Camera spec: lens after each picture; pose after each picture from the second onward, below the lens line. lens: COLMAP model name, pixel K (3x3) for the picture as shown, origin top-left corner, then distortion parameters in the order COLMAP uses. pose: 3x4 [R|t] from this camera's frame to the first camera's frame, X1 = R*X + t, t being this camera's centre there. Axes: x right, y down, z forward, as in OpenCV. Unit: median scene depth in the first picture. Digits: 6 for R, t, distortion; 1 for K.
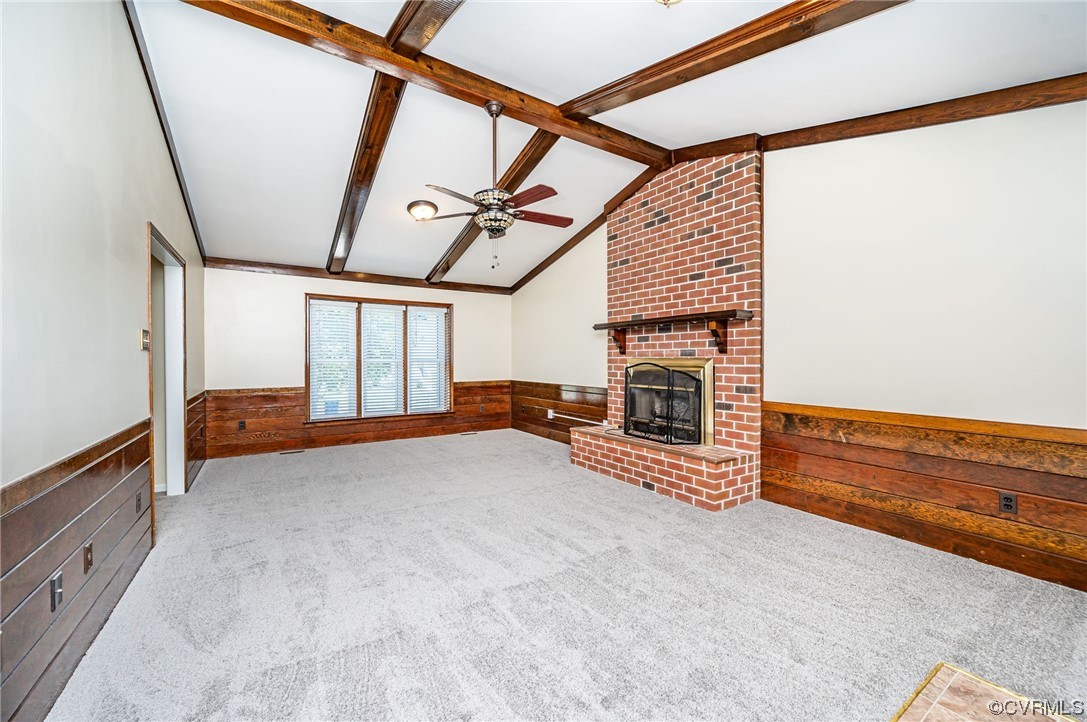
lens RADIAL K [[422.9, 0, 546.8], [0, 422.9, 361.6], [0, 0, 1]] dist [-0.000729, -0.000429]
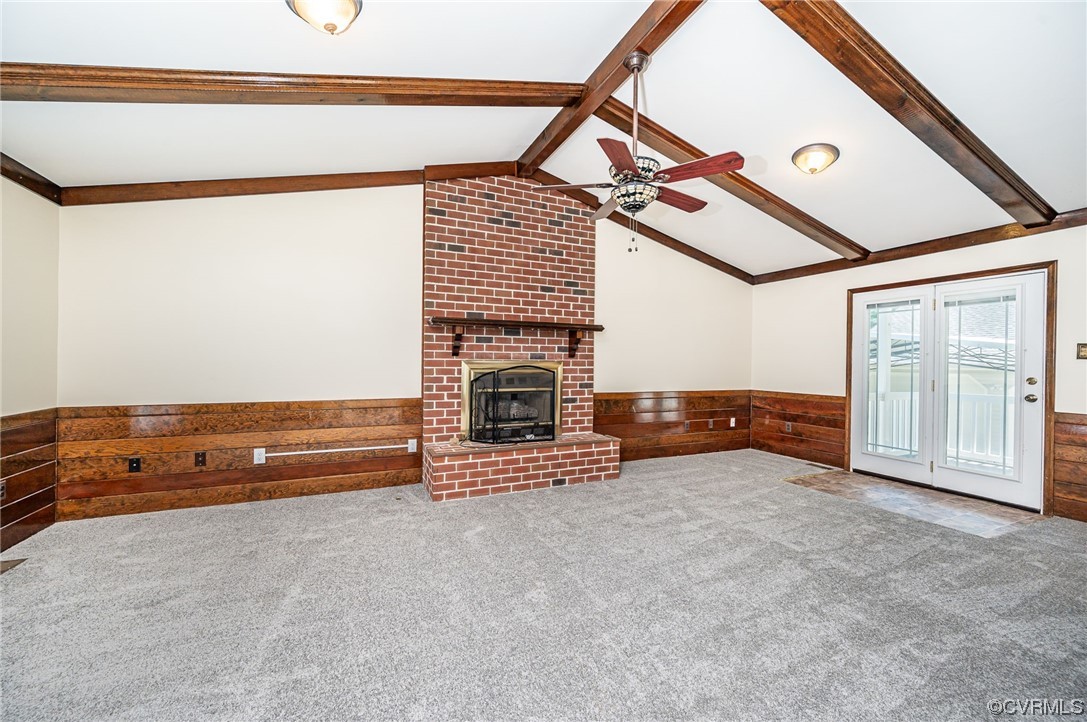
lens RADIAL K [[422.9, 0, 544.3], [0, 422.9, 362.6], [0, 0, 1]] dist [-0.000729, -0.000429]
pose [[0.161143, 0.000522, 0.986931, -0.778866], [-0.003432, 0.999994, 0.000032, -0.004332], [-0.986925, -0.003393, 0.161144, 0.836762]]
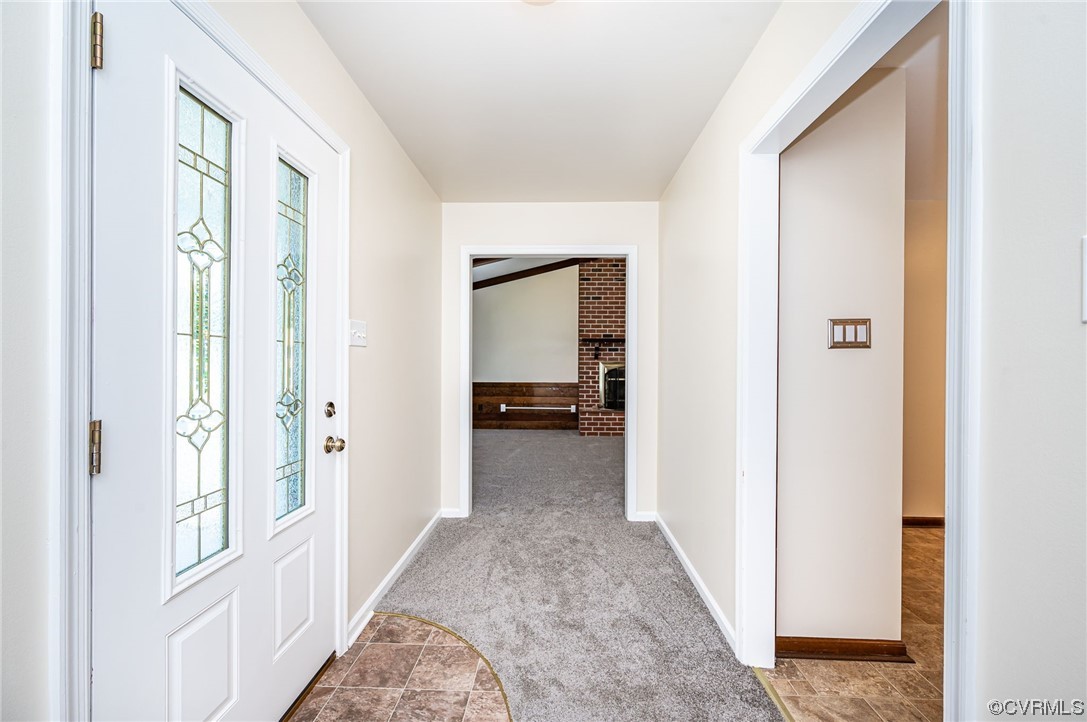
lens RADIAL K [[422.9, 0, 544.7], [0, 422.9, 359.8], [0, 0, 1]] dist [-0.000729, -0.000429]
pose [[0.588155, 0.006593, 0.808721, -1.405846], [-0.000475, 0.999969, -0.007806, -0.003615], [-0.808748, 0.004207, 0.588140, 0.319255]]
